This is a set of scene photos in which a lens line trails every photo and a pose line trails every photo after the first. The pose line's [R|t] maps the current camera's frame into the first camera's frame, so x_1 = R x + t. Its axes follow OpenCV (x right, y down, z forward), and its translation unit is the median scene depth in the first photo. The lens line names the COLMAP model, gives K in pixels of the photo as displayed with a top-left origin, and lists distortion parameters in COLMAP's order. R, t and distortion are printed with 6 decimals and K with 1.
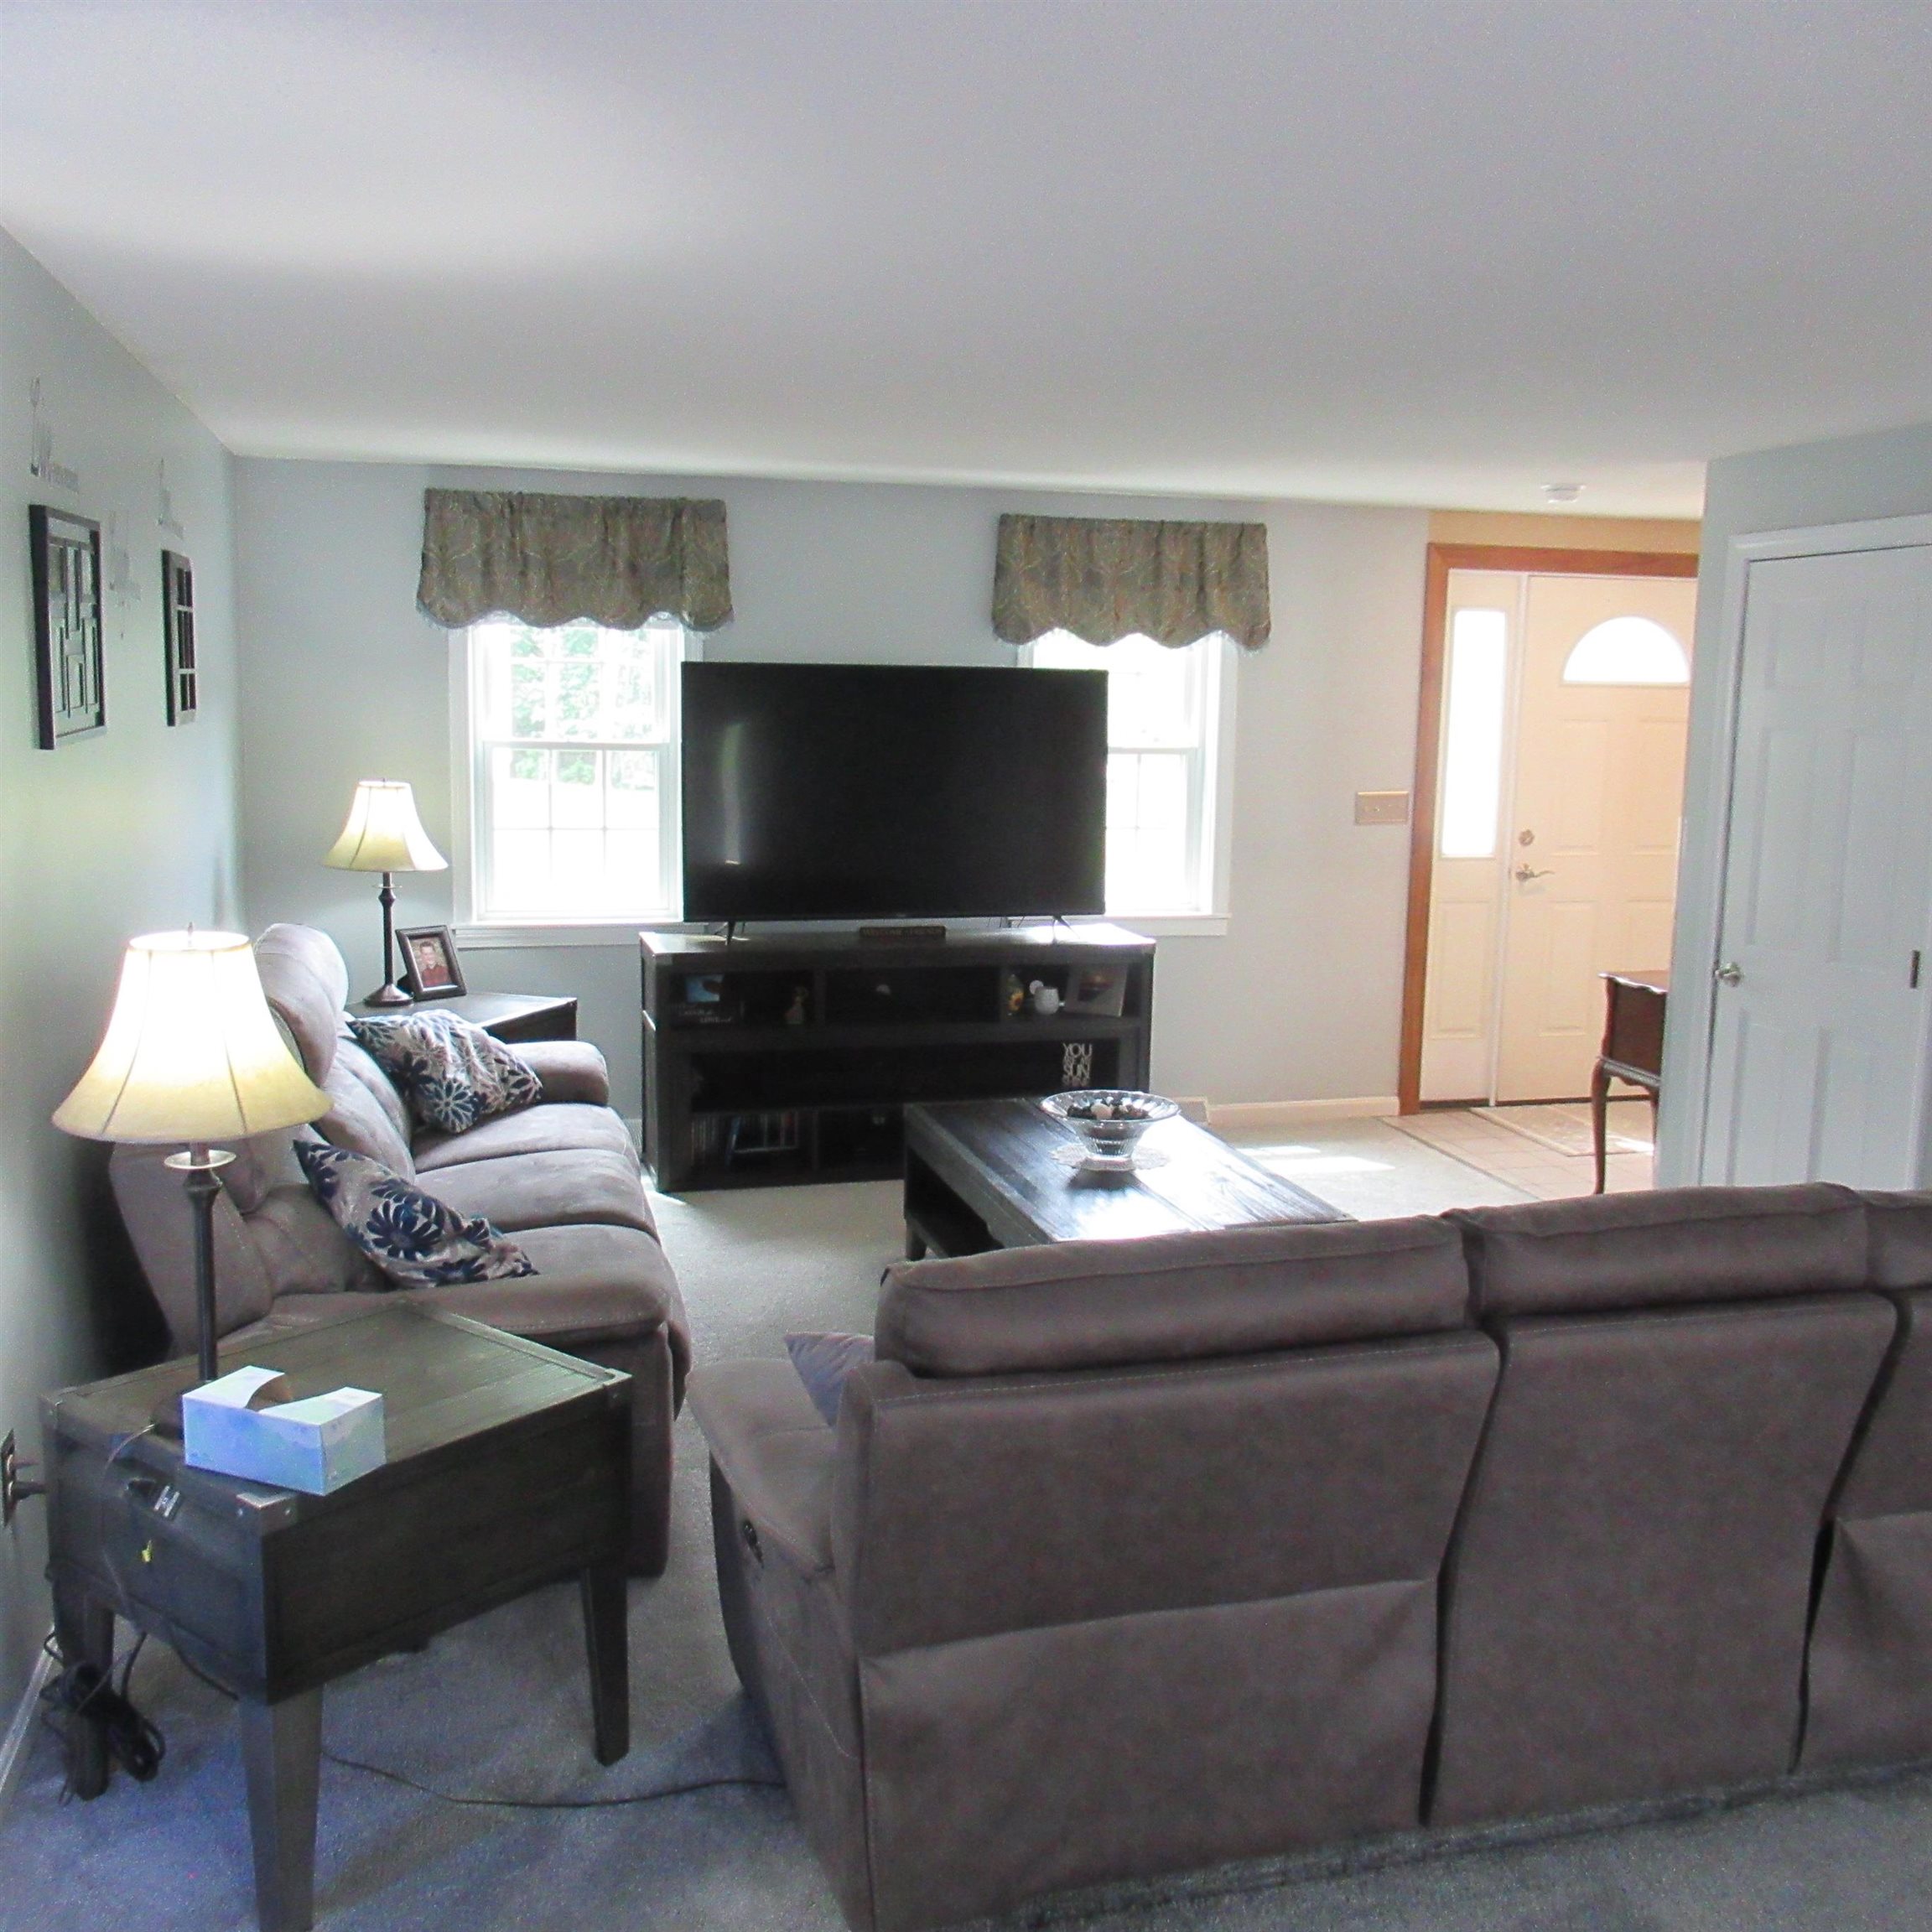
lens RADIAL K [[1907.1, 0, 961.9], [0, 1907.1, 961.8], [0, 0, 1]] dist [-0.016448, 0.000000]
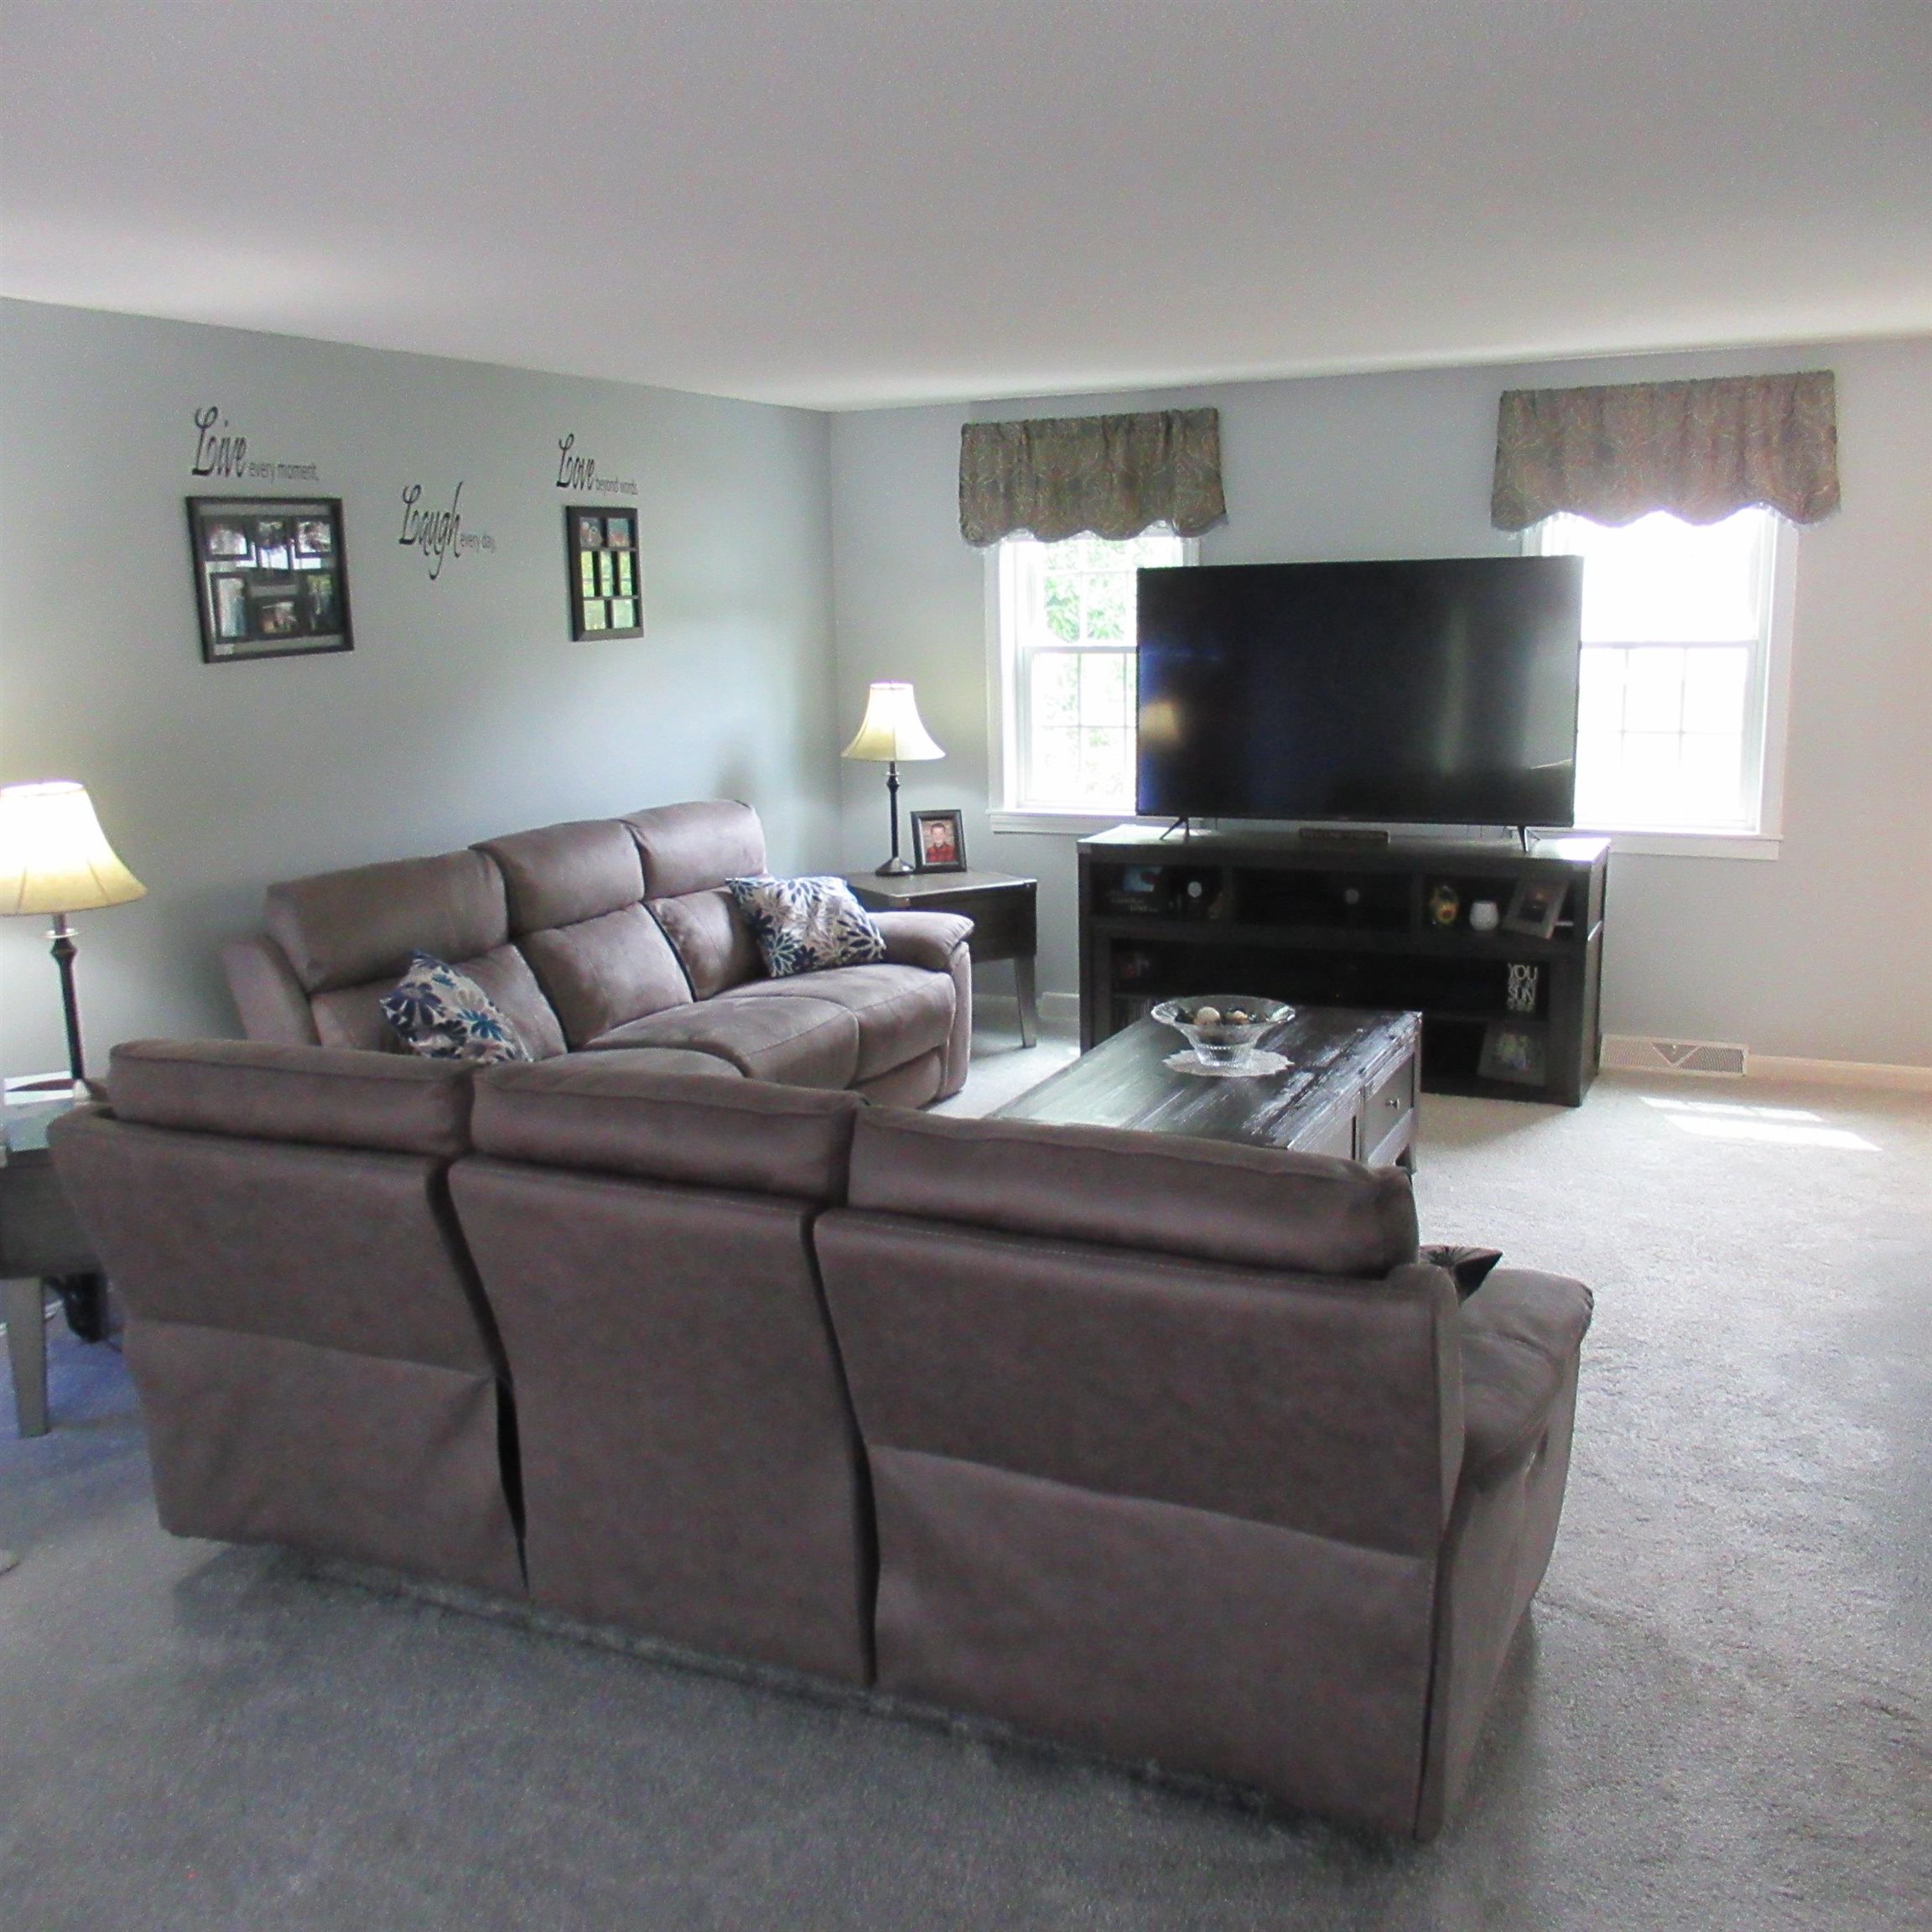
lens RADIAL K [[1907.1, 0, 961.6], [0, 1907.1, 966.5], [0, 0, 1]] dist [-0.016448, 0.000000]
pose [[0.760773, 0.090185, -0.642722, 0.463527], [-0.056076, 0.995729, 0.073343, -0.009269], [0.646591, -0.019756, 0.762581, 0.121997]]
